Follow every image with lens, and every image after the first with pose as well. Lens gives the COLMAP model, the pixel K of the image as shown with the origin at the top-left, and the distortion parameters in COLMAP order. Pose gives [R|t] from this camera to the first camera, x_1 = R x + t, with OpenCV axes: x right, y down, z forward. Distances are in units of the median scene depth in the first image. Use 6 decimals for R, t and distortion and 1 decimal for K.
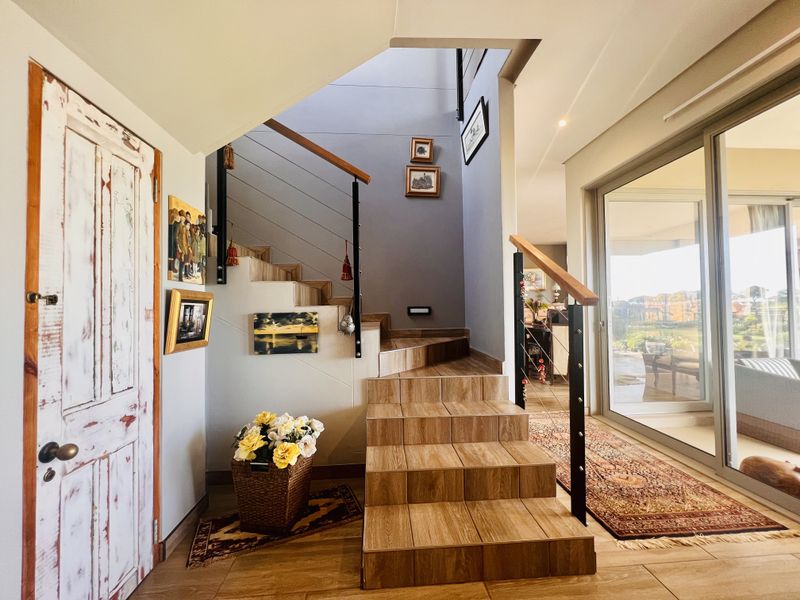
lens RADIAL K [[319.7, 0, 398.8], [0, 319.7, 299.3], [0, 0, 1]] dist [-0.002478, -0.000123]
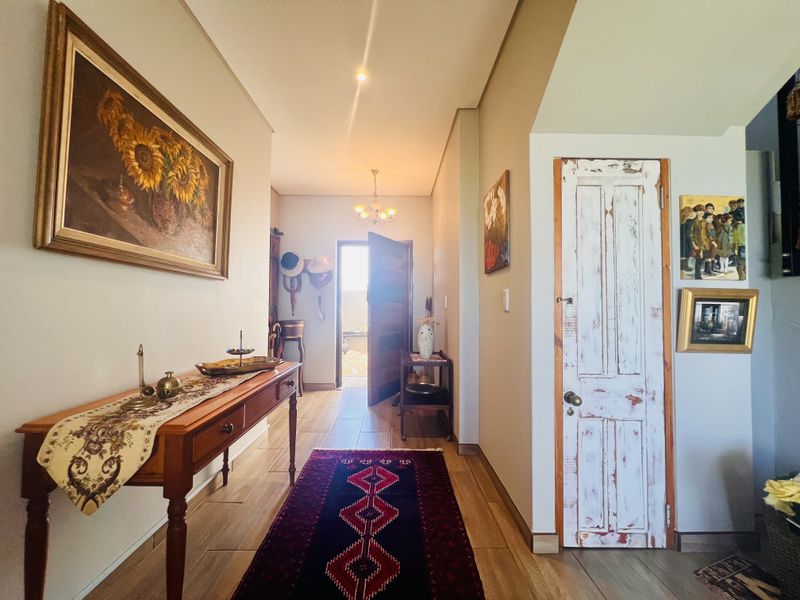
lens RADIAL K [[319.7, 0, 399.5], [0, 319.7, 298.7], [0, 0, 1]] dist [-0.002478, -0.000123]
pose [[-0.067508, -0.014428, -0.997614, 0.391659], [0.018944, 0.999697, -0.015740, -0.000133], [0.997539, -0.019962, -0.067215, 0.194815]]
